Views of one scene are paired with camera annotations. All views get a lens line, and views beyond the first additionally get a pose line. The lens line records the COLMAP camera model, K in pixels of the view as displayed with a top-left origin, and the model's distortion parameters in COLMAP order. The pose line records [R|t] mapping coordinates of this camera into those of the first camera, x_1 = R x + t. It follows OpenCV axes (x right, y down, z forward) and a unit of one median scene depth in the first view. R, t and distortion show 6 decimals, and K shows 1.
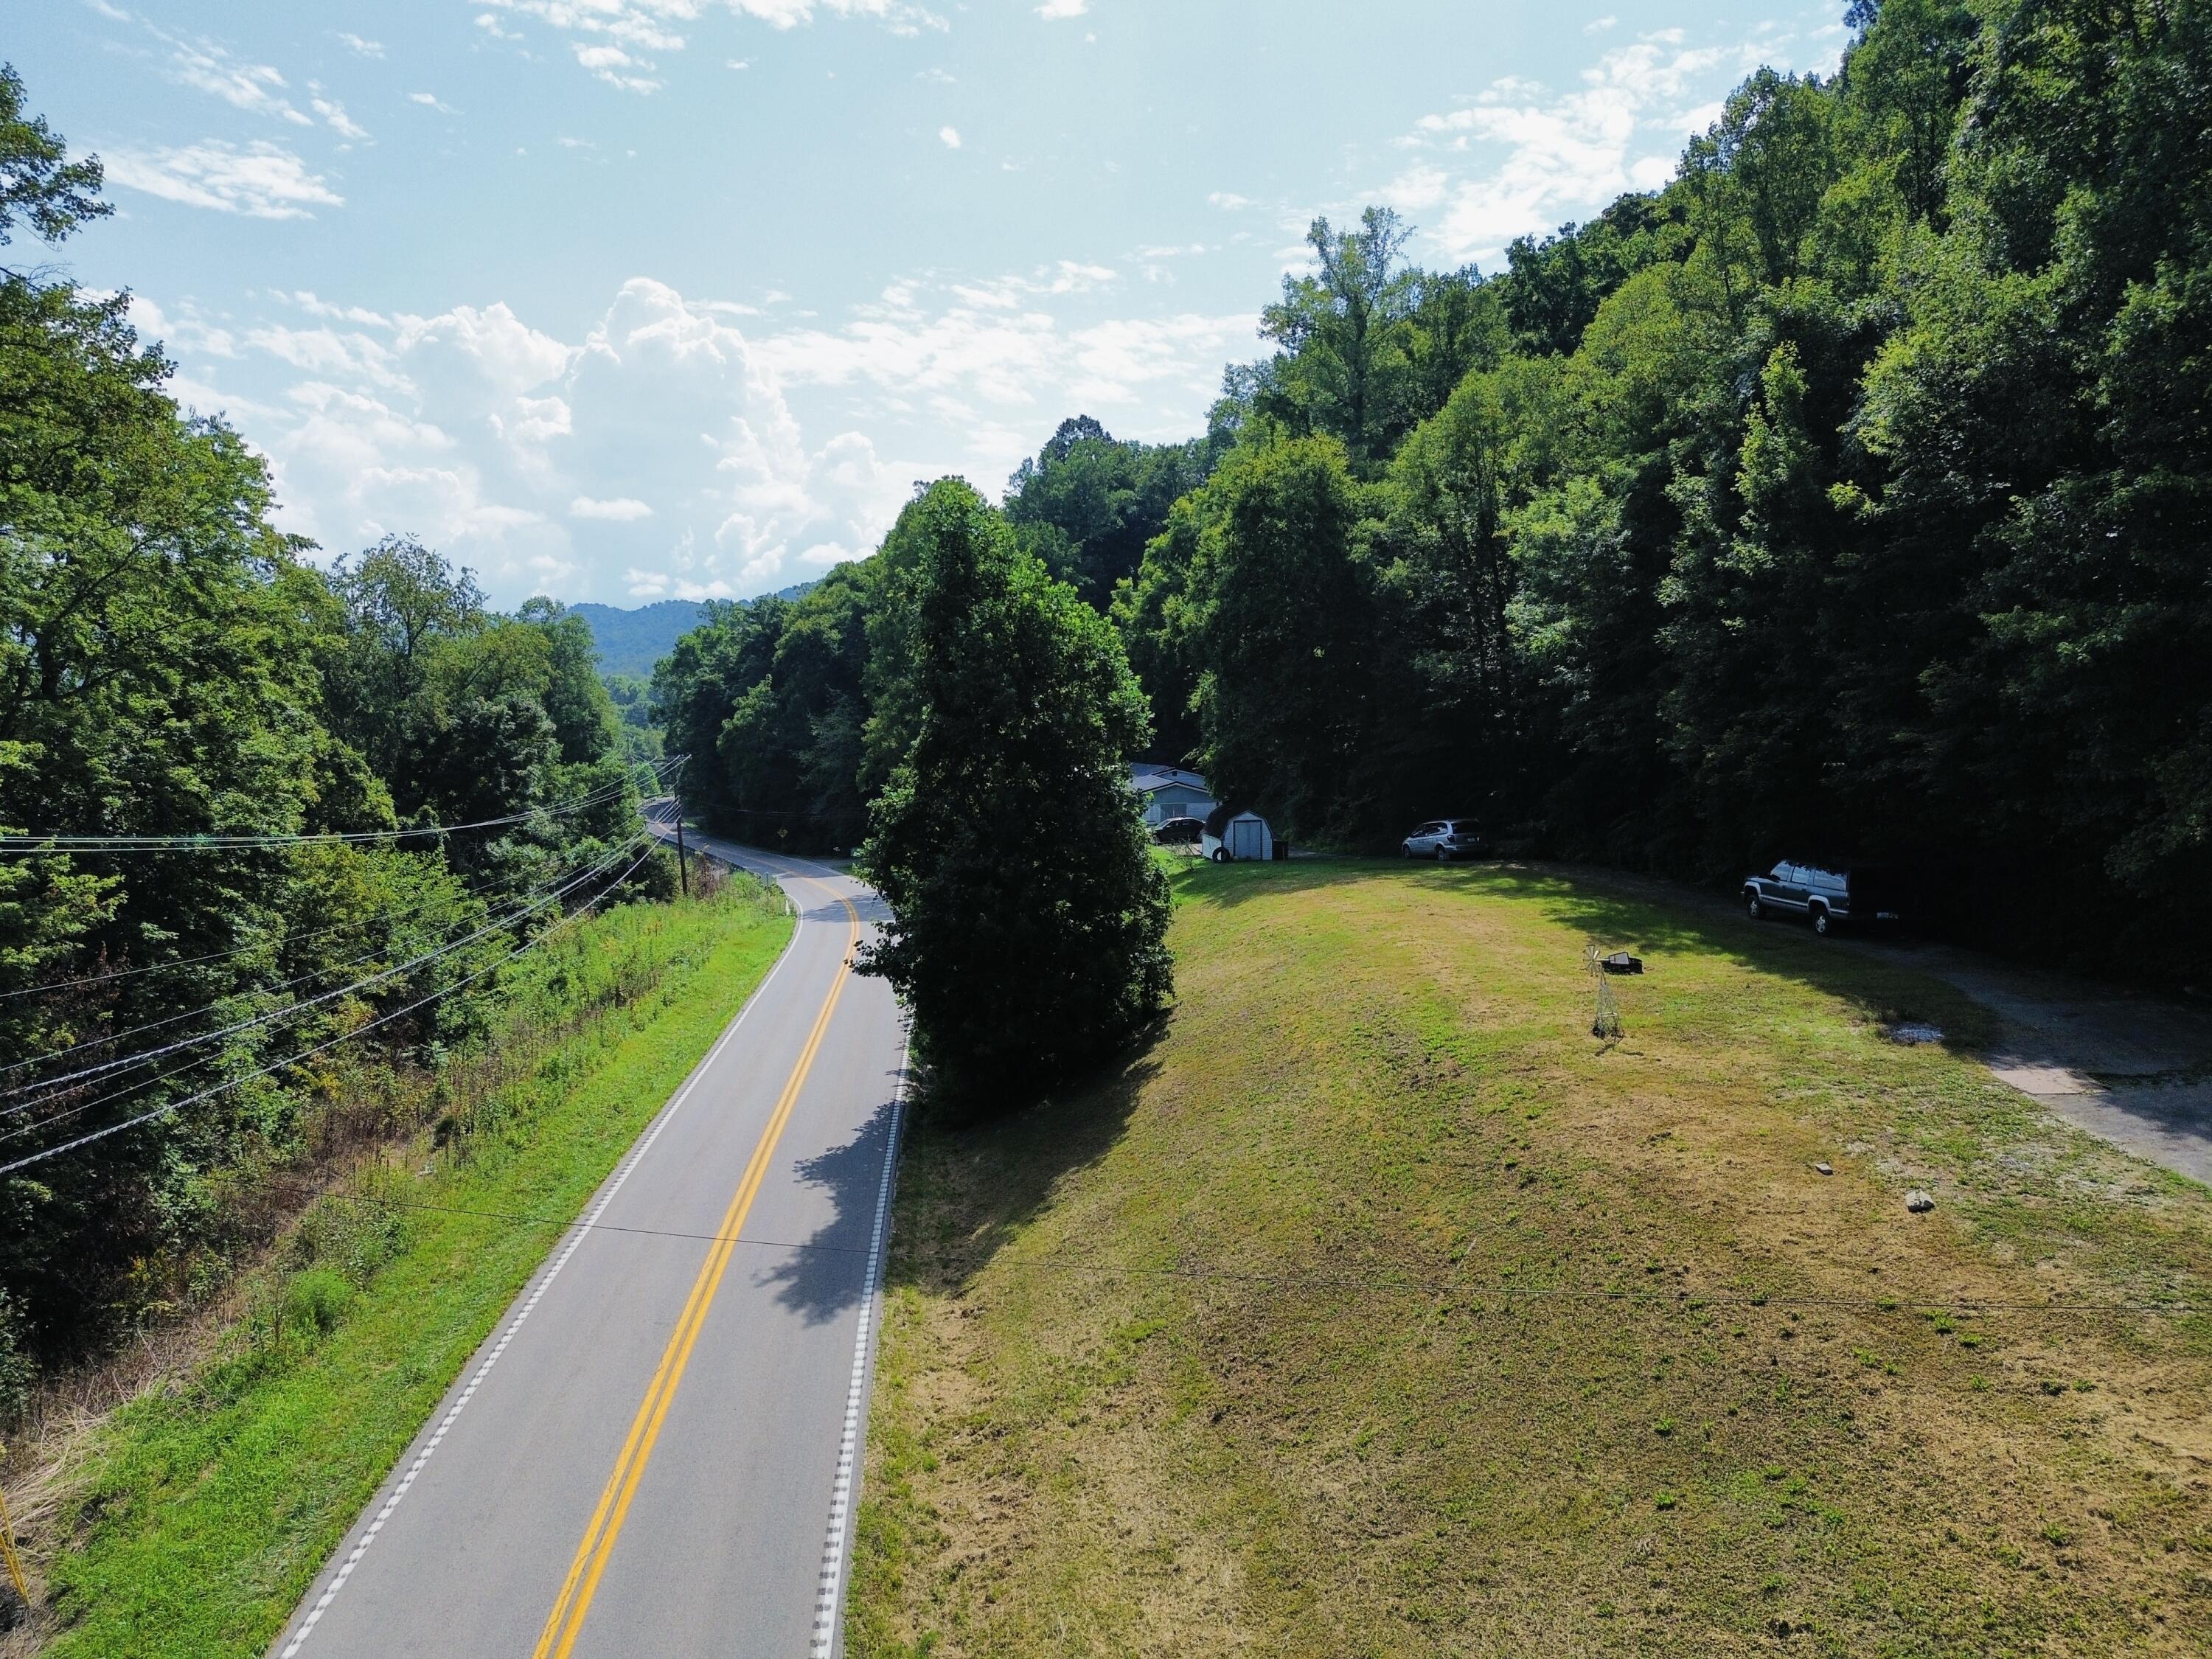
lens RADIAL K [[1569.2, 0, 1107.4], [0, 1569.2, 822.2], [0, 0, 1]] dist [0.066230, -0.061845]
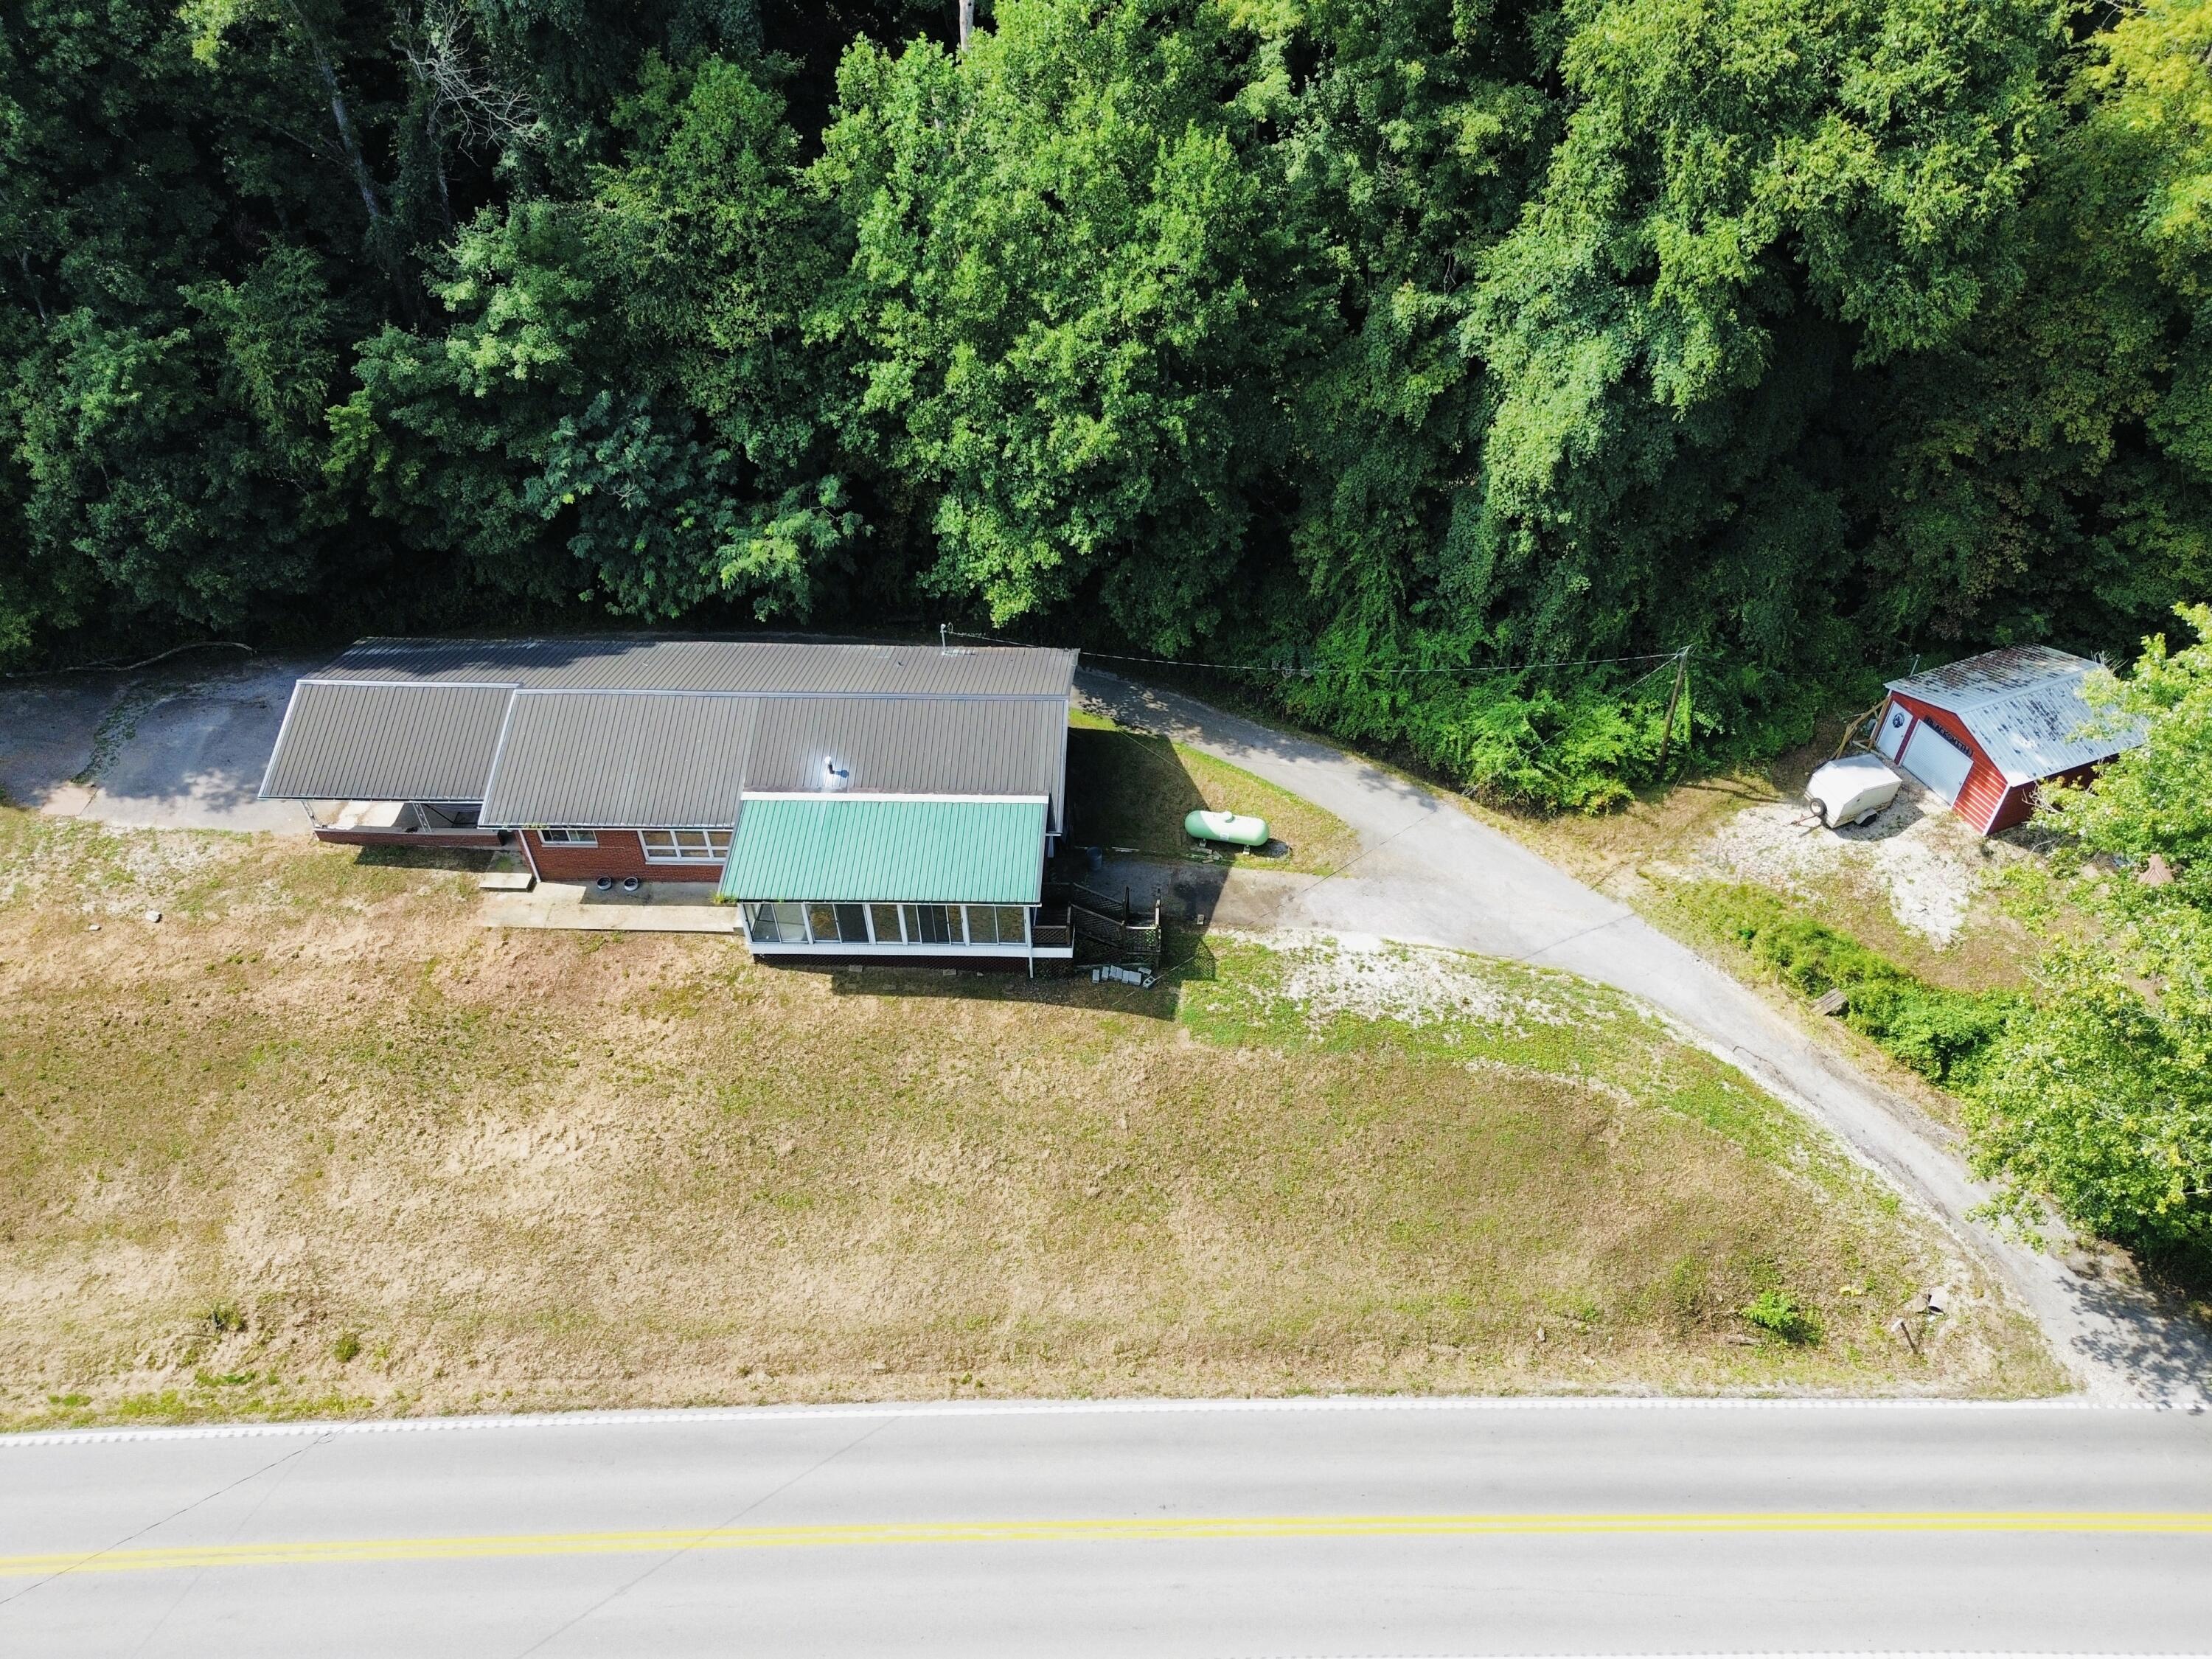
lens RADIAL K [[1569.2, 0, 1107.4], [0, 1569.2, 822.2], [0, 0, 1]] dist [0.066230, -0.061845]
pose [[0.066363, -0.671555, 0.737977, -0.558530], [0.098131, 0.740415, 0.664948, -0.697436], [-0.992958, 0.028291, 0.115037, -0.353413]]
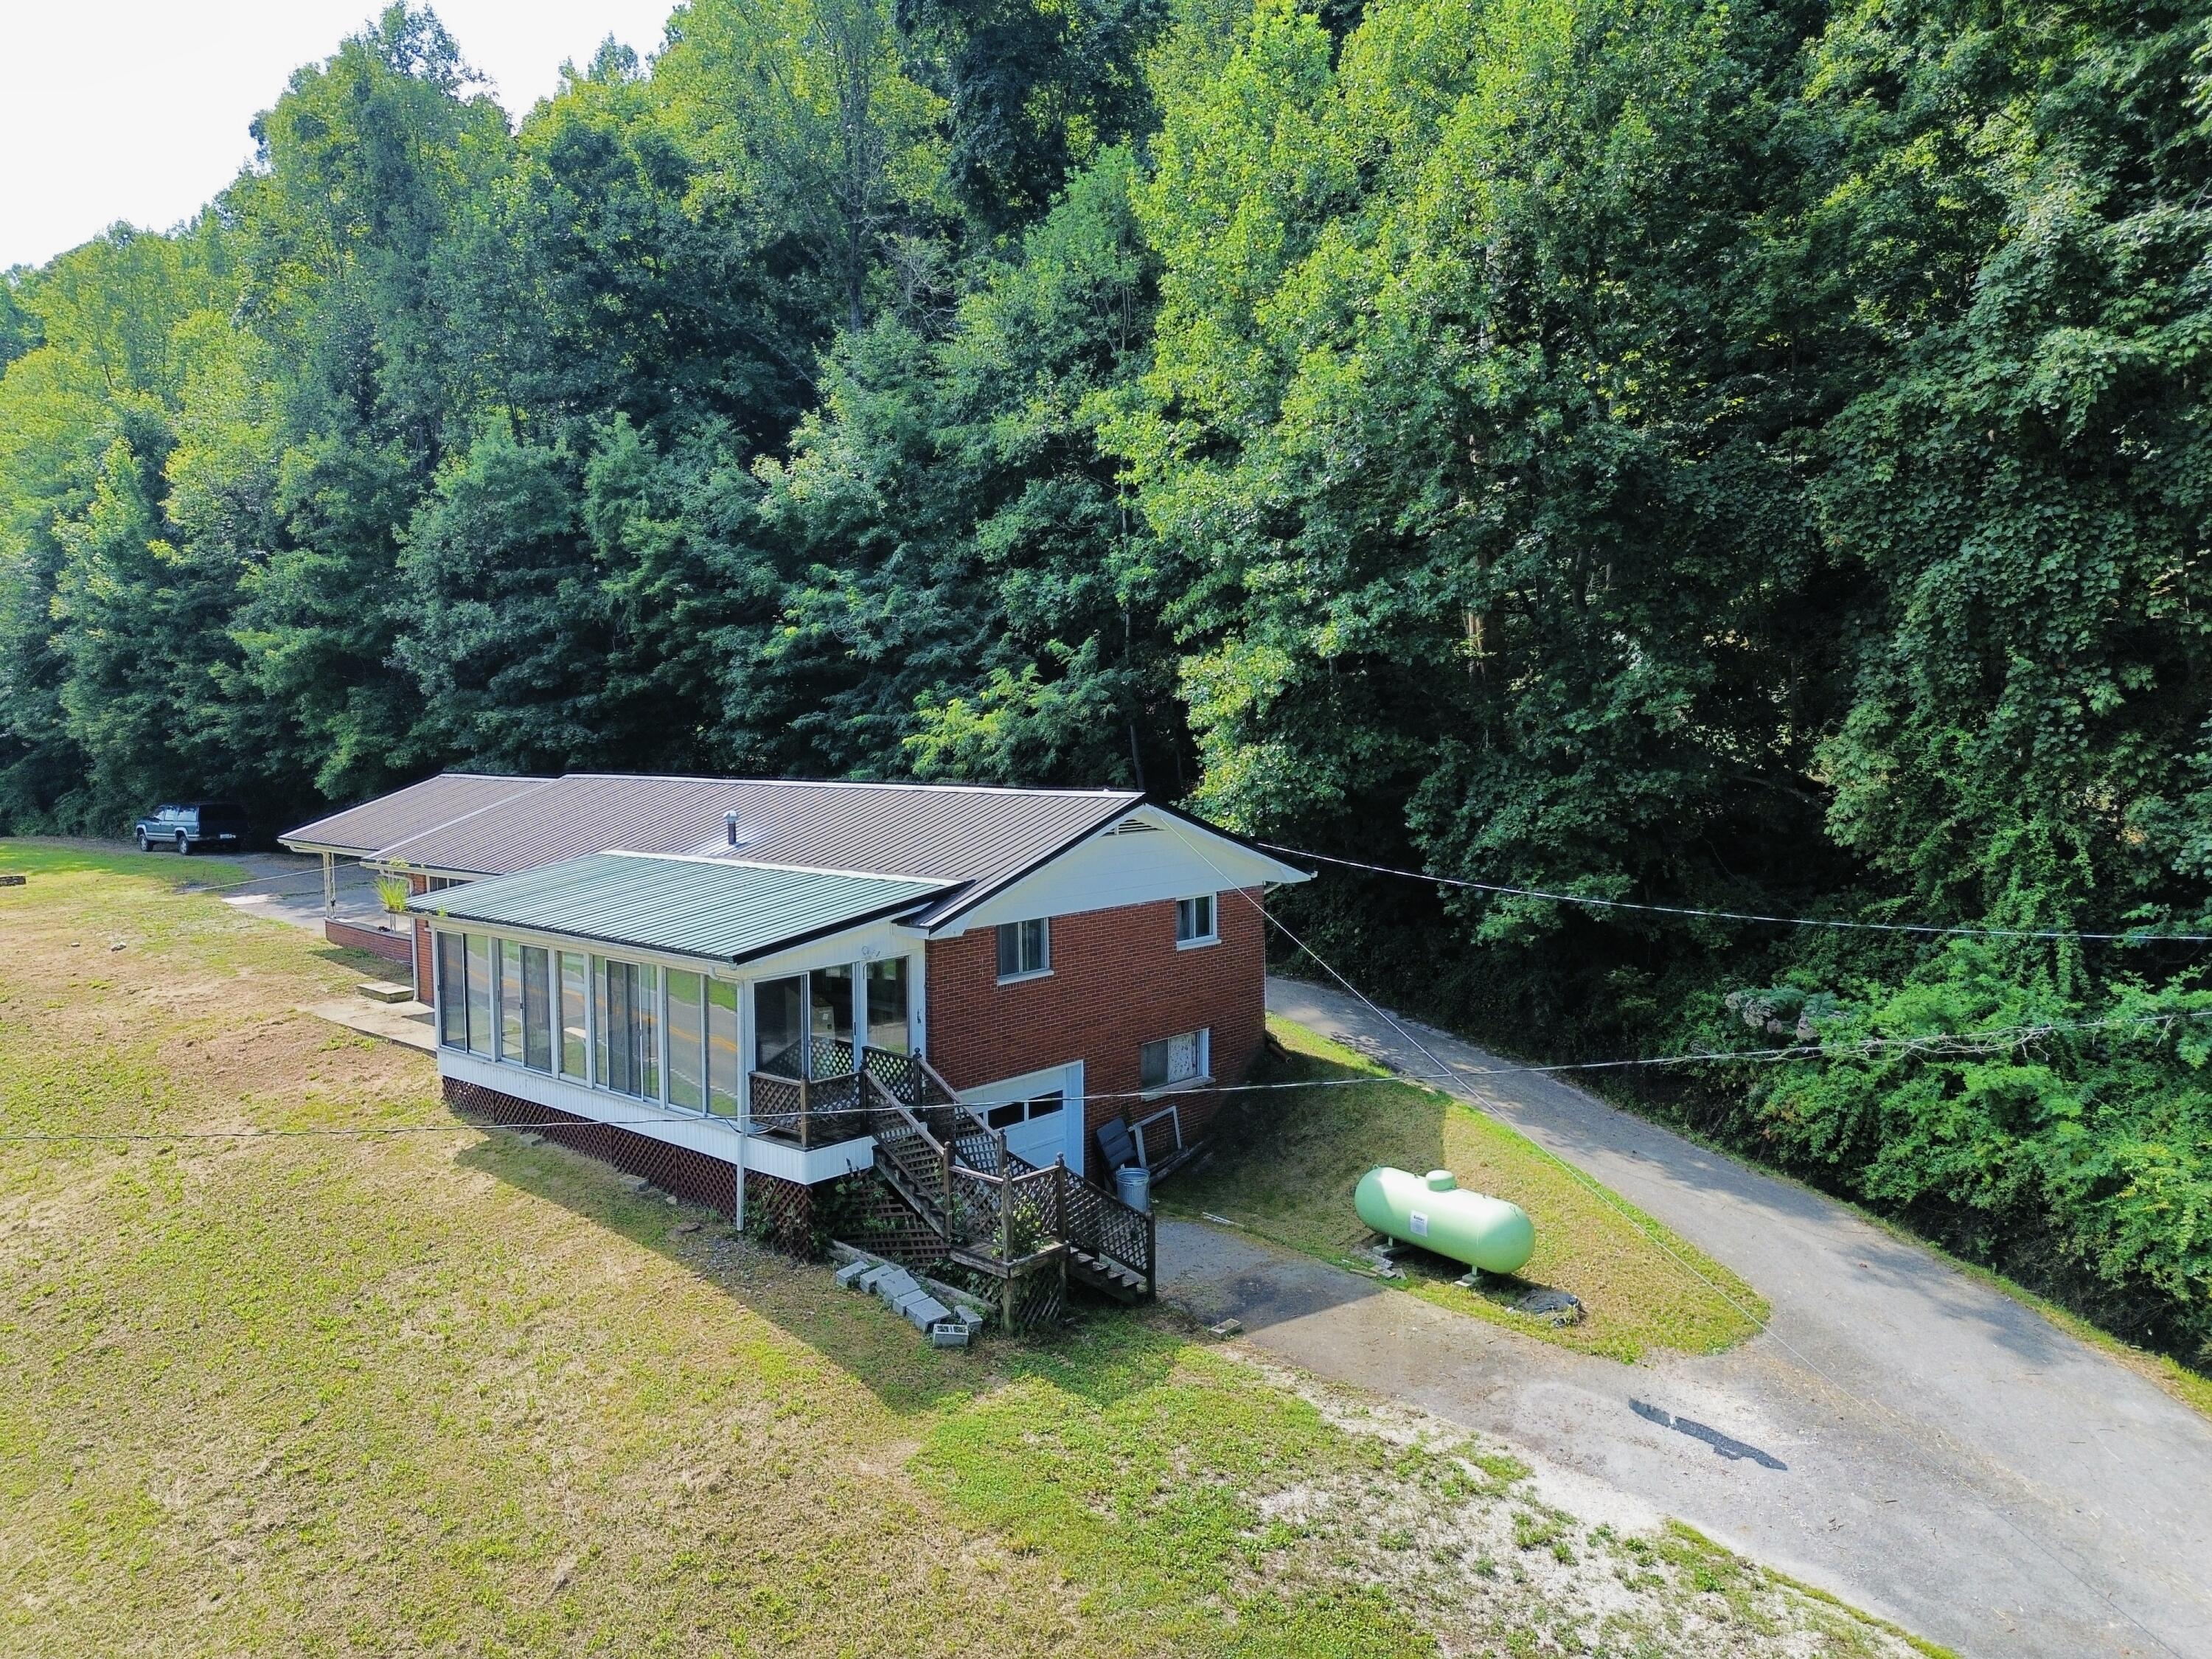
lens RADIAL K [[1569.2, 0, 1107.4], [0, 1569.2, 822.2], [0, 0, 1]] dist [0.066230, -0.061845]
pose [[0.685042, -0.048905, 0.726861, -0.022296], [0.061015, 0.998090, 0.009650, 0.081242], [-0.725944, 0.037739, 0.686717, -0.607329]]
